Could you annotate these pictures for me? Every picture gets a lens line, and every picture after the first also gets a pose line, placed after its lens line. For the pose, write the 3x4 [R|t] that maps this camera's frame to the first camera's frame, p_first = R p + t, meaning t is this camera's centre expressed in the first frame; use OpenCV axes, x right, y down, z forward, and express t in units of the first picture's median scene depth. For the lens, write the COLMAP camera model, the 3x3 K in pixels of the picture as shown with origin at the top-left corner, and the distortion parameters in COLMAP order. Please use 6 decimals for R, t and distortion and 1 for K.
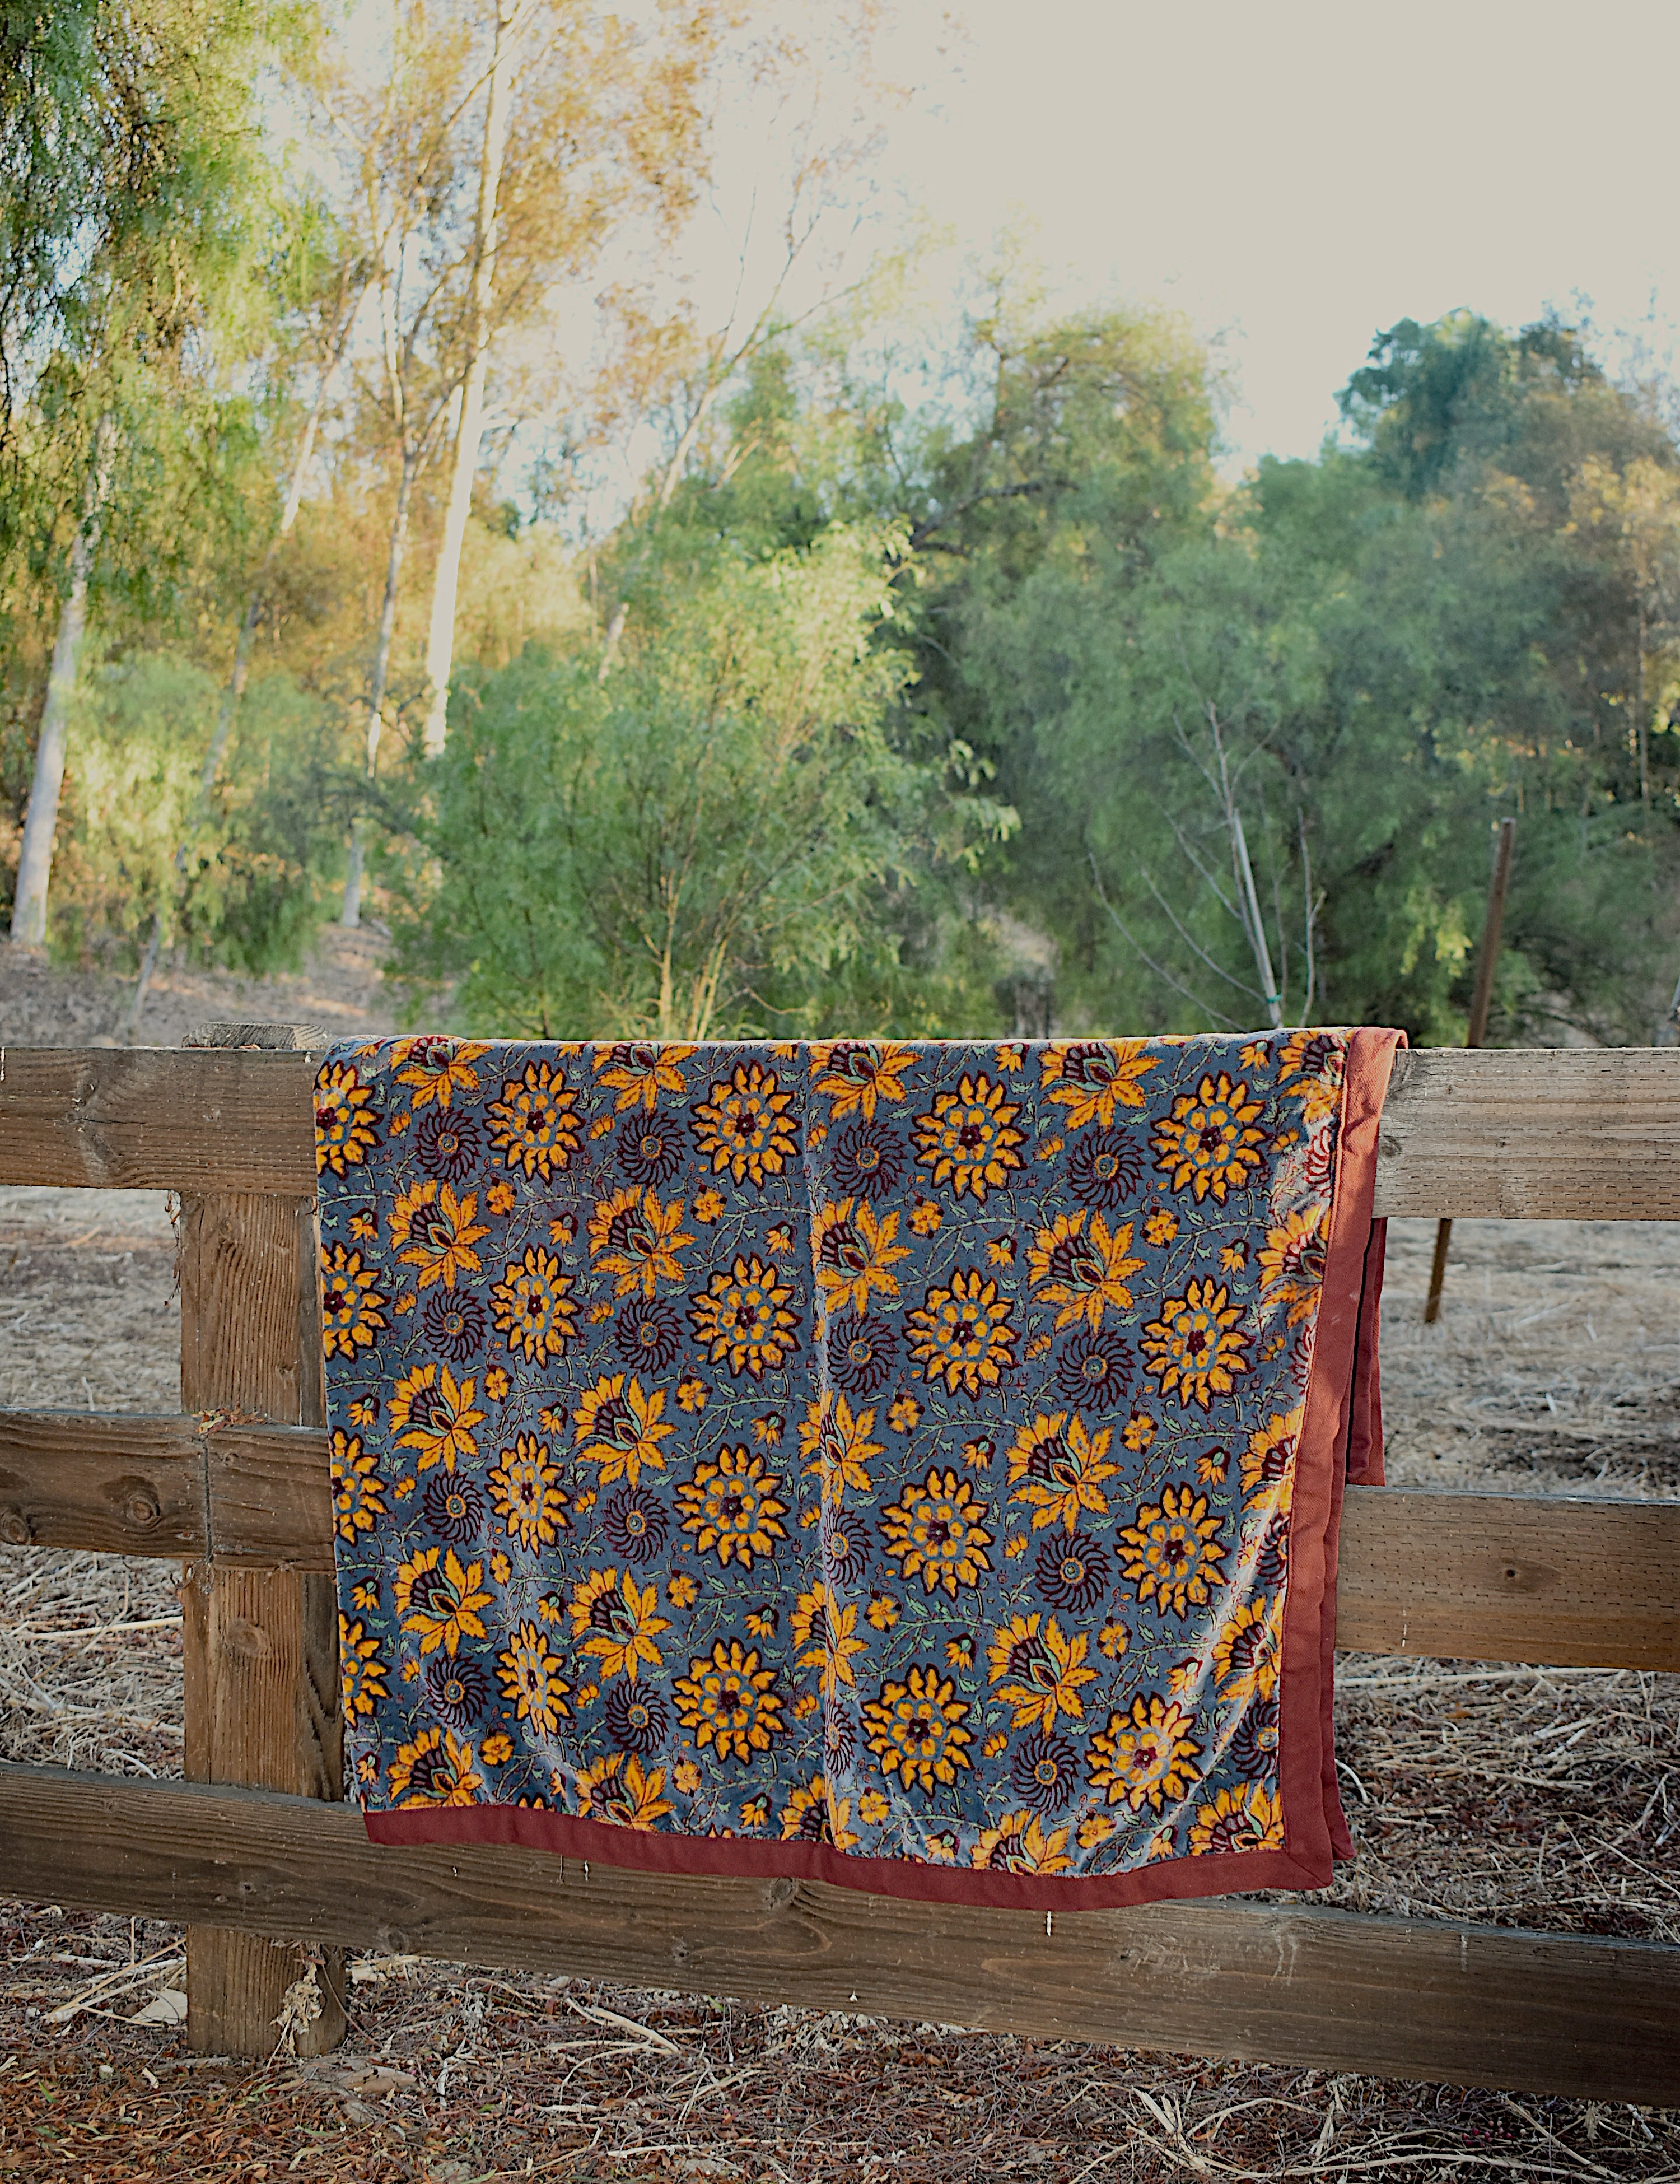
lens RADIAL K [[3119.4, 0, 840.0], [0, 3119.4, 1092.0], [0, 0, 1]] dist [-0.260658, 1.428957]
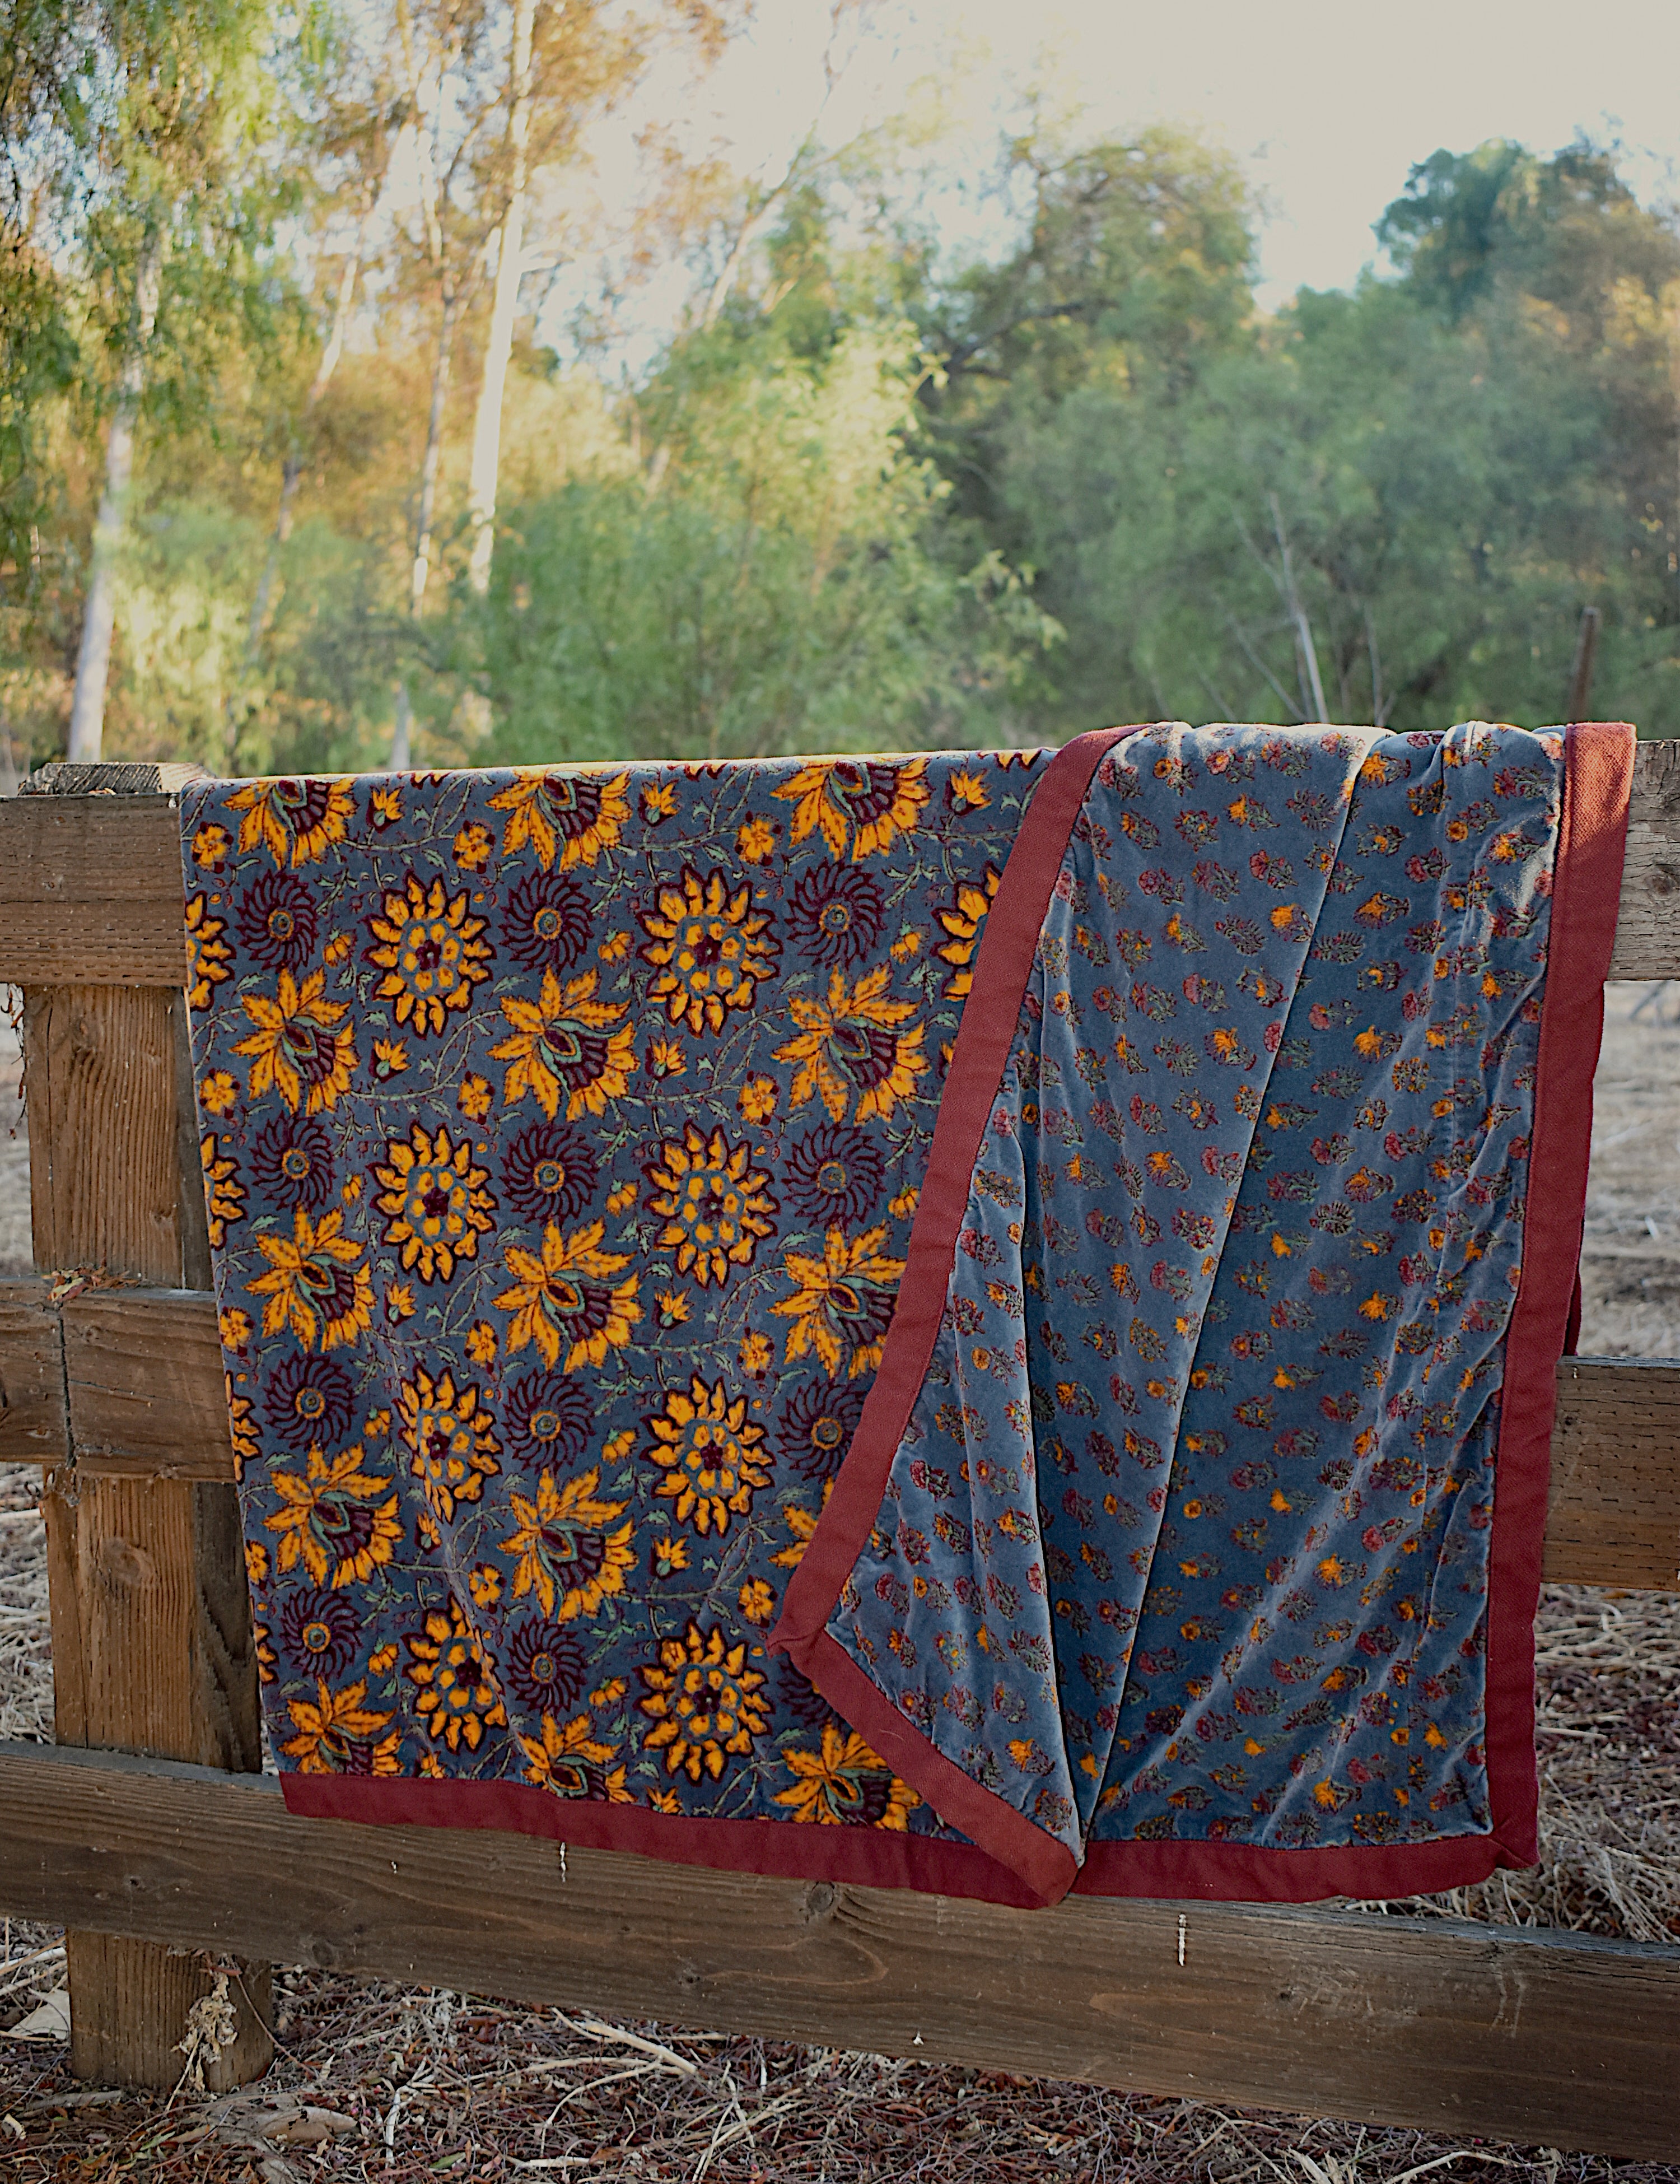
lens RADIAL K [[2539.4, 0, 840.0], [0, 2539.4, 1092.0], [0, 0, 1]] dist [0.000807, 0.012819]
pose [[0.999675, -0.015258, -0.020404, 0.000685], [0.016208, 0.998753, 0.047210, 0.015511], [0.019658, -0.047525, 0.998677, 0.181273]]
